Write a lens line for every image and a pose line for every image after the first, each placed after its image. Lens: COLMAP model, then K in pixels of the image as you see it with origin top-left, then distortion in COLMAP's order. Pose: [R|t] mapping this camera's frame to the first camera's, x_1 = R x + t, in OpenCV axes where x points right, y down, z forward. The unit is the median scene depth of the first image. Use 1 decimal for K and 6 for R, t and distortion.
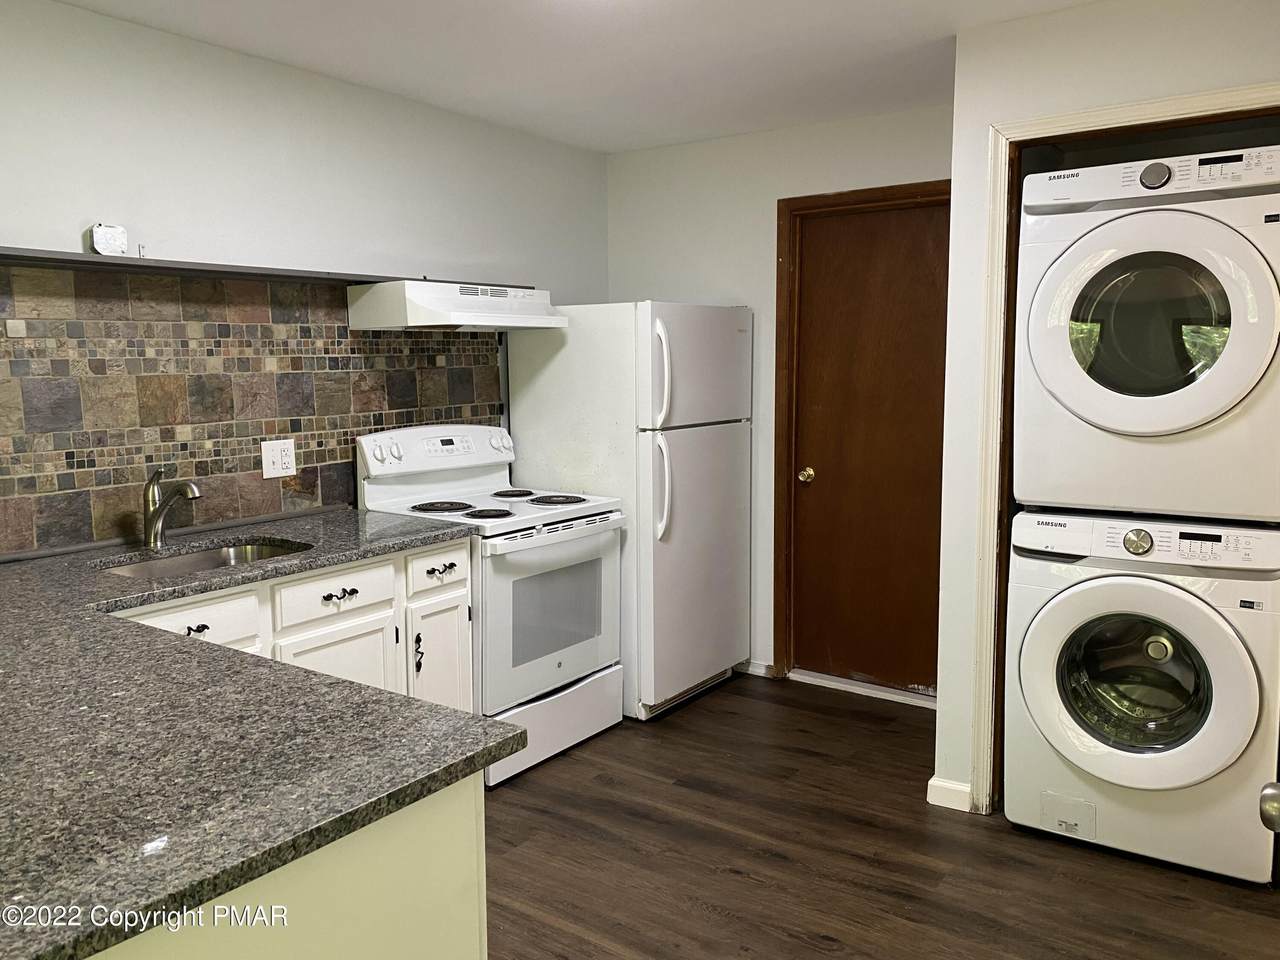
lens RADIAL K [[978.8, 0, 638.1], [0, 978.8, 458.9], [0, 0, 1]] dist [0.011736, 0.000337]
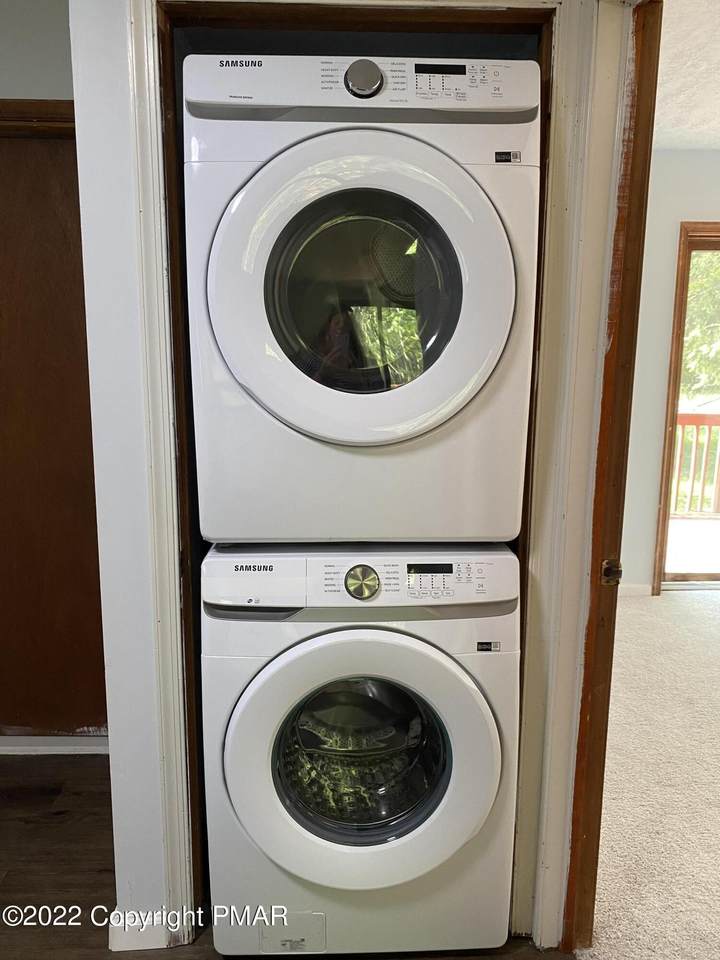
lens RADIAL K [[734.1, 0, 360.0], [0, 734.1, 480.0], [0, 0, 1]] dist [0.011736, 0.000337]
pose [[0.794573, -0.097835, 0.599234, 0.112097], [0.043003, 0.993522, 0.105188, -0.035597], [-0.605644, -0.057811, 0.793633, 0.357288]]
